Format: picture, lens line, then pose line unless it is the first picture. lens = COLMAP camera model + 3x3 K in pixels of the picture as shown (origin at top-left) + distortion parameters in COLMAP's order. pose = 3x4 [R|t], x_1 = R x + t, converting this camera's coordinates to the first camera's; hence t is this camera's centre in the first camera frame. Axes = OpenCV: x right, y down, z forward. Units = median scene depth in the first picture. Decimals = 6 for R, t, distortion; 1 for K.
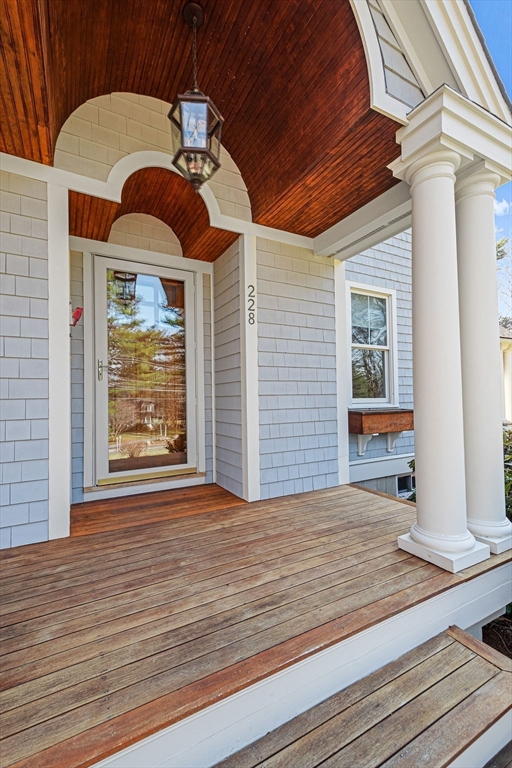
lens RADIAL K [[337.4, 0, 255.5], [0, 337.4, 387.7], [0, 0, 1]] dist [0.001403, 0.000110]
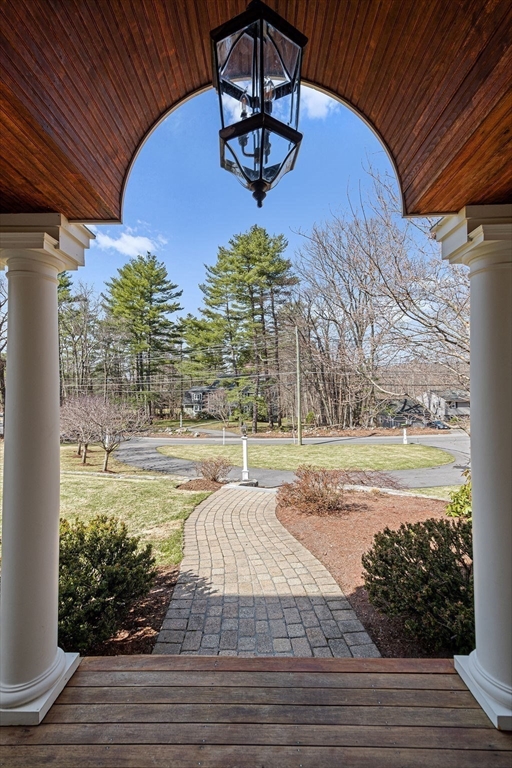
lens RADIAL K [[337.4, 0, 256.4], [0, 337.4, 385.4], [0, 0, 1]] dist [0.001403, 0.000110]
pose [[-0.870399, 0.024828, 0.491721, -0.518290], [0.013834, 0.999567, -0.025982, -0.349408], [-0.492153, -0.015812, -0.870365, 1.804736]]
